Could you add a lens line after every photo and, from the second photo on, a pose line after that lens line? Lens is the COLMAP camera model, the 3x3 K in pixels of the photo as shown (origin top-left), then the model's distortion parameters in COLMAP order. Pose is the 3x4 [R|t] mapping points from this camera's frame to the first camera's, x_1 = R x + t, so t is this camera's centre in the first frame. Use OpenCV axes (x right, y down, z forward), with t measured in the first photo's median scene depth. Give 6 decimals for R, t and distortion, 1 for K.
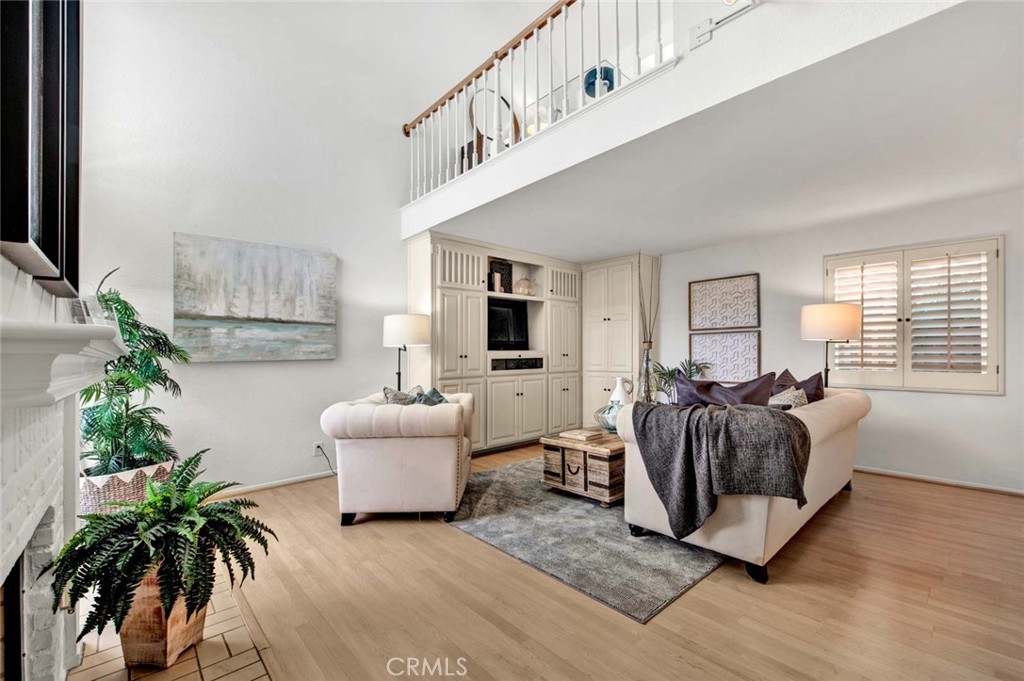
lens RADIAL K [[431.3, 0, 512.0], [0, 431.3, 340.5], [0, 0, 1]] dist [-0.003282, -0.000383]
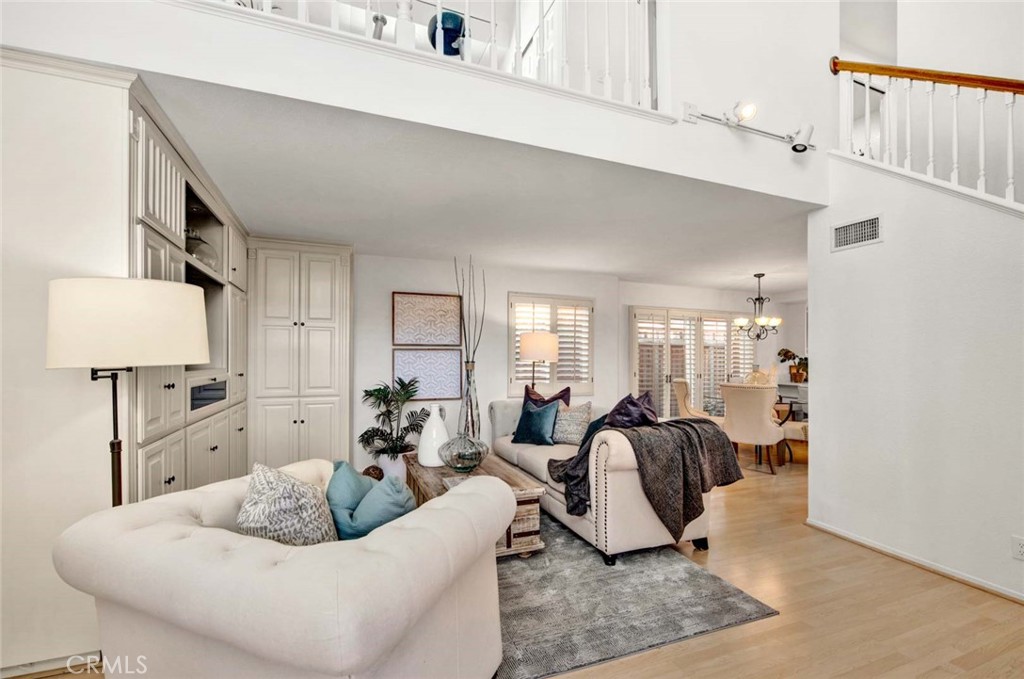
lens RADIAL K [[440.7, 0, 511.3], [0, 440.7, 356.9], [0, 0, 1]] dist [-0.001089, -0.000140]
pose [[0.358563, 0.014277, 0.933396, -0.513055], [-0.031950, 0.999485, -0.003015, -0.005201], [-0.932959, -0.028741, 0.358834, 0.606523]]
